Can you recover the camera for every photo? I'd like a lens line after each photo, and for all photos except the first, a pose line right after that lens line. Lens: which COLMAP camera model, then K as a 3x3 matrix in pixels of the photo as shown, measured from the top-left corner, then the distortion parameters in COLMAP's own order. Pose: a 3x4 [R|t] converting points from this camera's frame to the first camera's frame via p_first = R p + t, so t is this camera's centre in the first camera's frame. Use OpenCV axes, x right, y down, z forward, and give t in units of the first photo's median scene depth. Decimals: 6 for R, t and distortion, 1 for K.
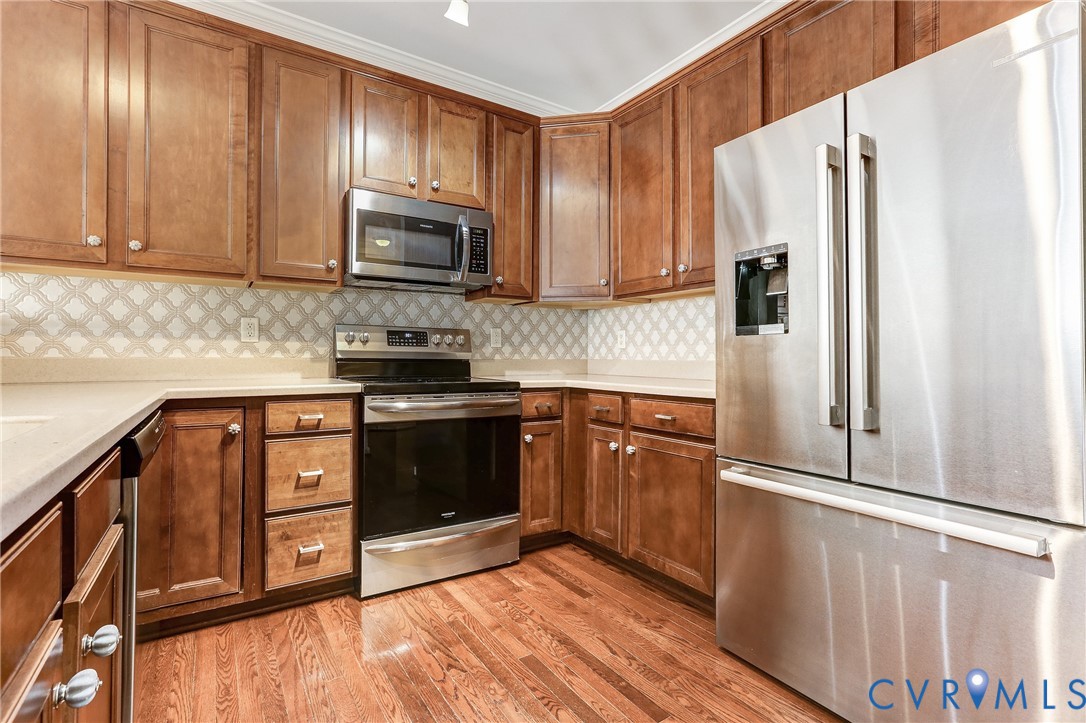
lens RADIAL K [[506.4, 0, 535.5], [0, 506.4, 353.0], [0, 0, 1]] dist [-0.009843, 0.002602]
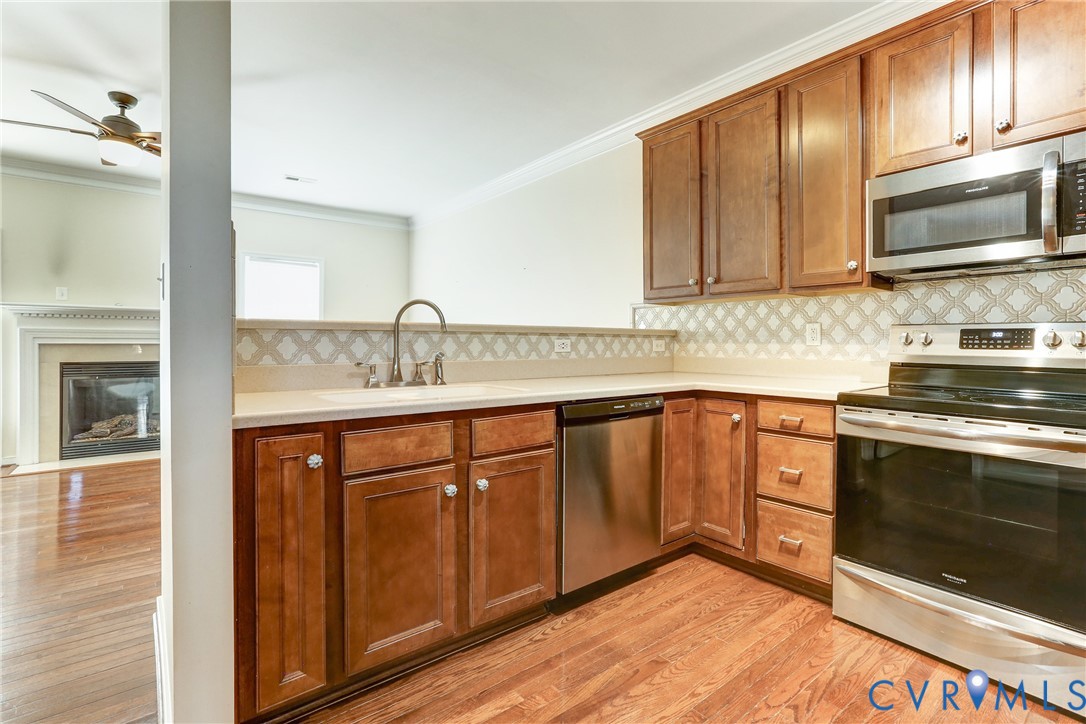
lens RADIAL K [[506.4, 0, 562.5], [0, 506.4, 346.9], [0, 0, 1]] dist [-0.009843, 0.002602]
pose [[0.121872, 0.004726, -0.992535, 0.542170], [0.005816, 0.999968, 0.005476, -0.032672], [0.992529, -0.006440, 0.121841, 0.374948]]
